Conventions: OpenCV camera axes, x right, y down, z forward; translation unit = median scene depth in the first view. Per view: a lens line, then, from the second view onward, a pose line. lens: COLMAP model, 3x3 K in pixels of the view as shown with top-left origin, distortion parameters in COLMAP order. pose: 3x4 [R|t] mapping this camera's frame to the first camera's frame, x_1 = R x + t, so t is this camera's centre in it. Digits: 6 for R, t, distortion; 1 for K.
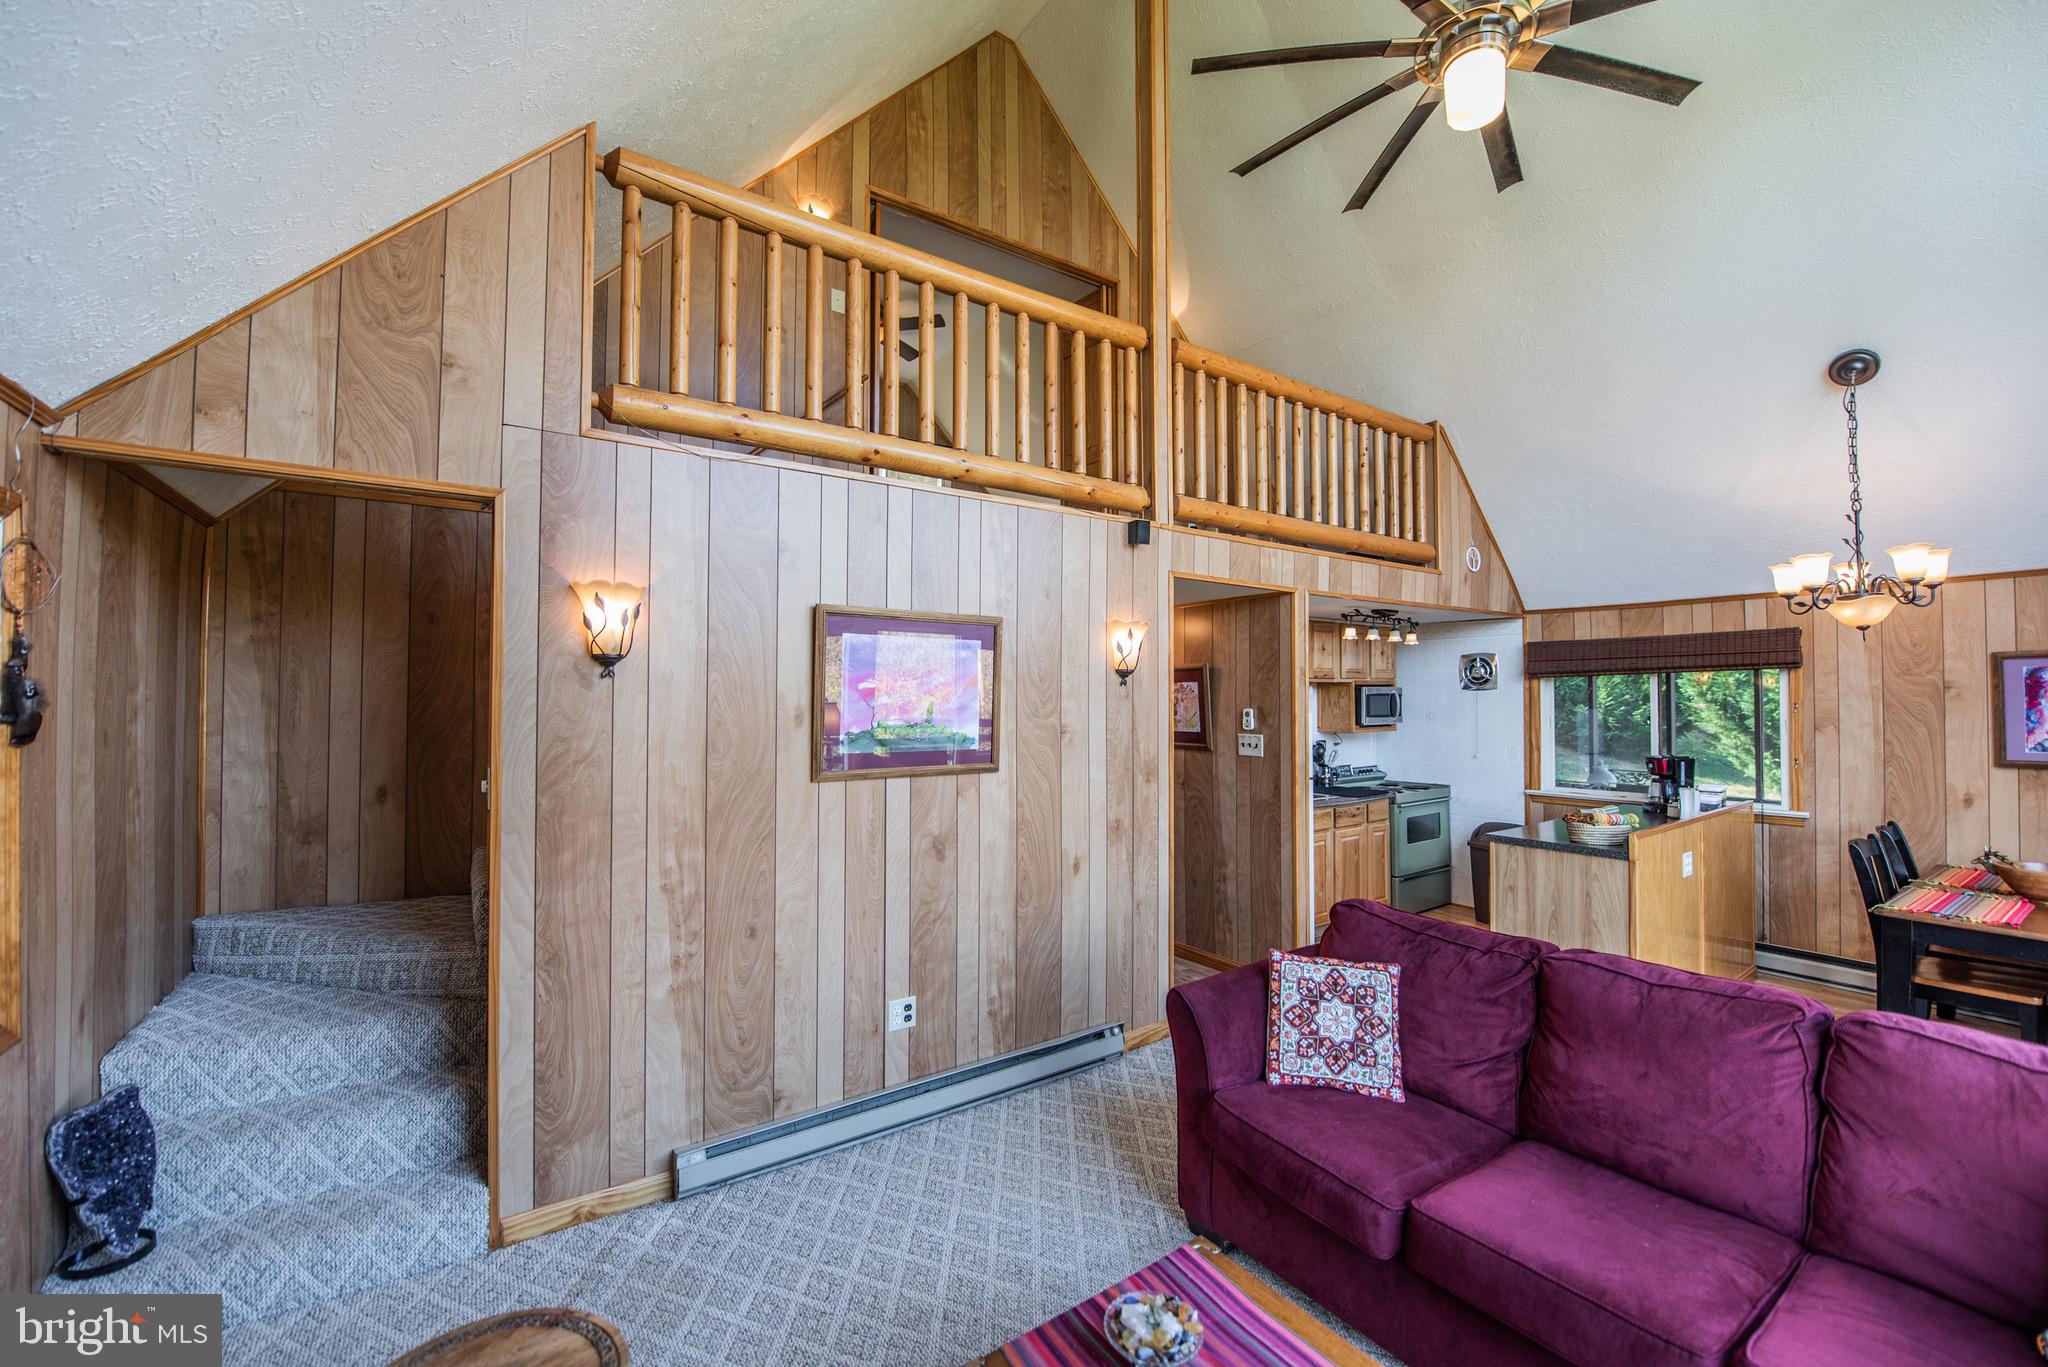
lens RADIAL K [[814.7, 0, 1019.2], [0, 814.7, 682.8], [0, 0, 1]] dist [-0.016346, -0.002050]
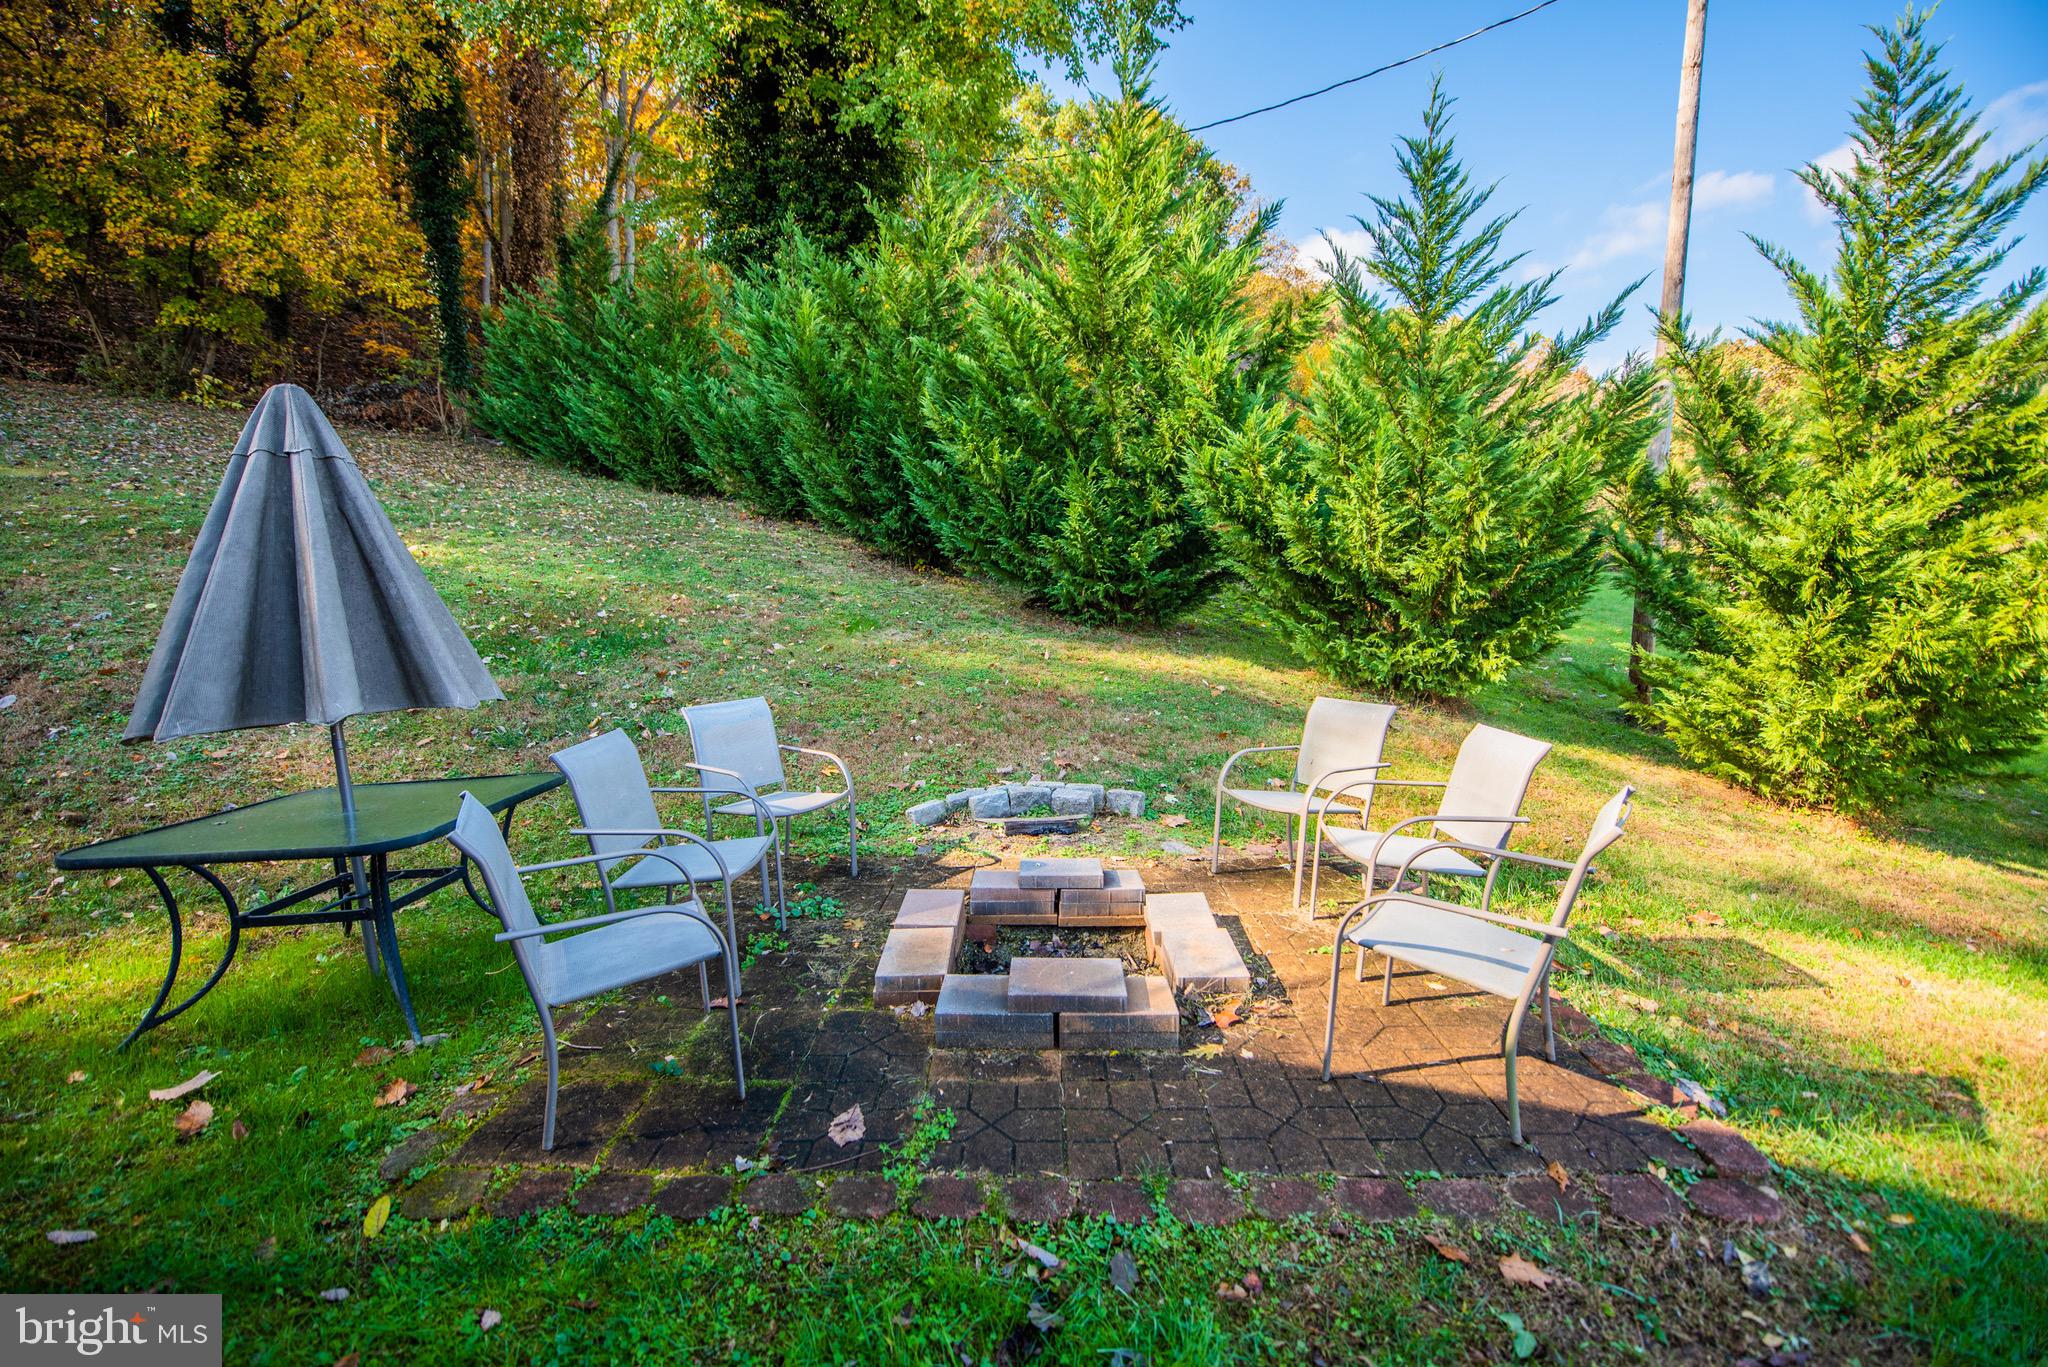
lens RADIAL K [[814.7, 0, 1019.2], [0, 814.7, 682.8], [0, 0, 1]] dist [-0.016346, -0.002050]
pose [[0.950174, -0.056741, 0.306513, 1.728967], [0.014909, 0.990441, 0.137130, 0.174722], [-0.311364, -0.125727, 0.941937, 1.637344]]
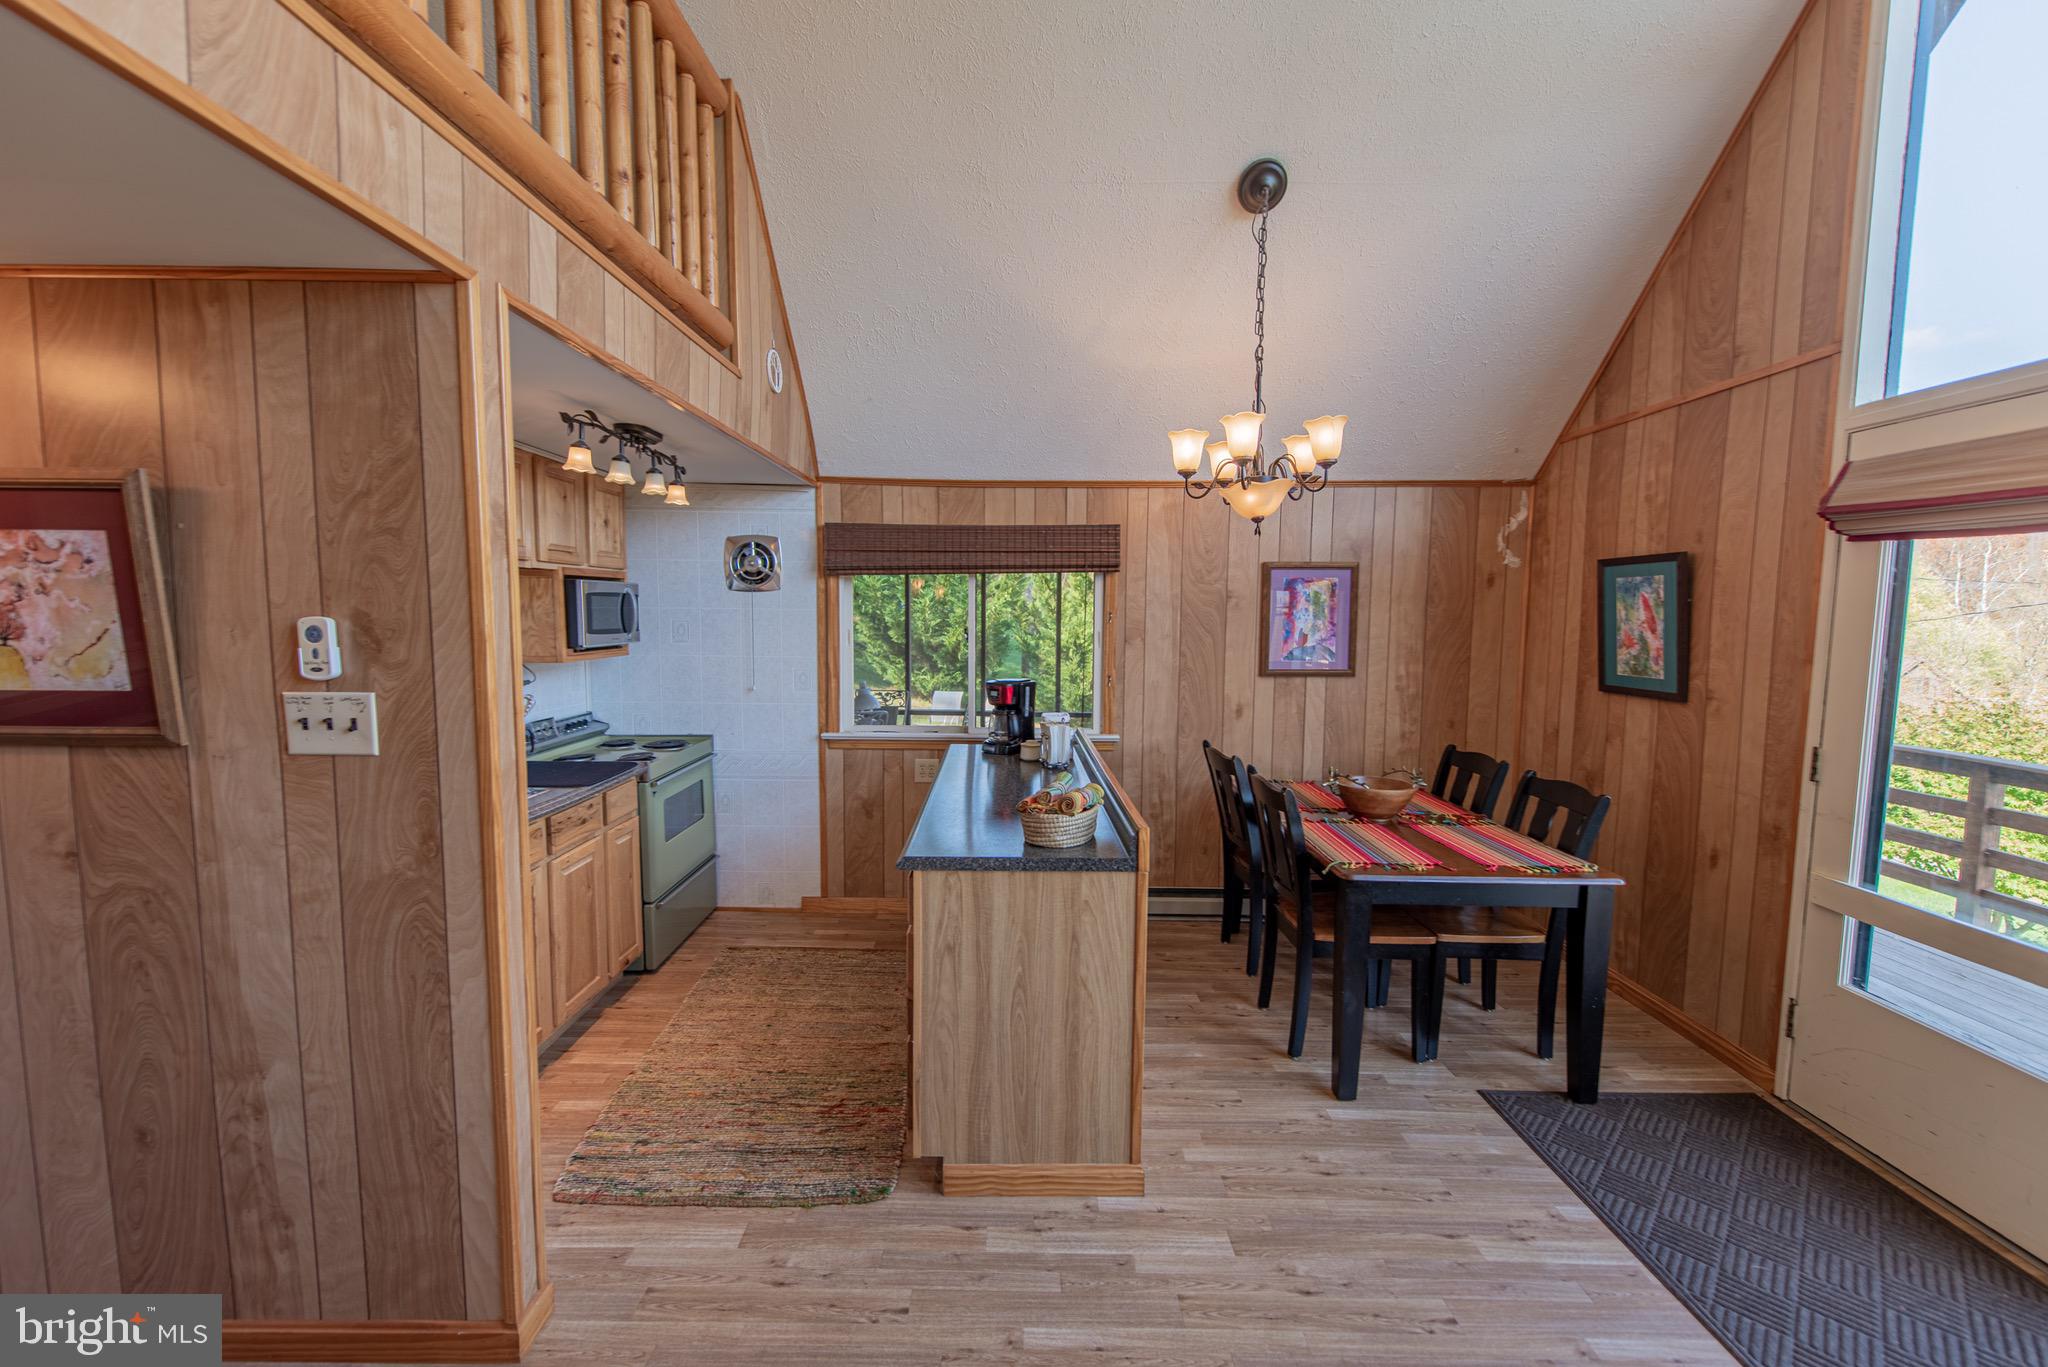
lens RADIAL K [[828.4, 0, 1019.0], [0, 828.4, 685.1], [0, 0, 1]] dist [0.015079, -0.006112]
pose [[0.565109, -0.065867, 0.822383, 0.172378], [-0.024603, 0.995019, 0.096600, 0.020790], [-0.824649, -0.074823, 0.560674, 0.608831]]
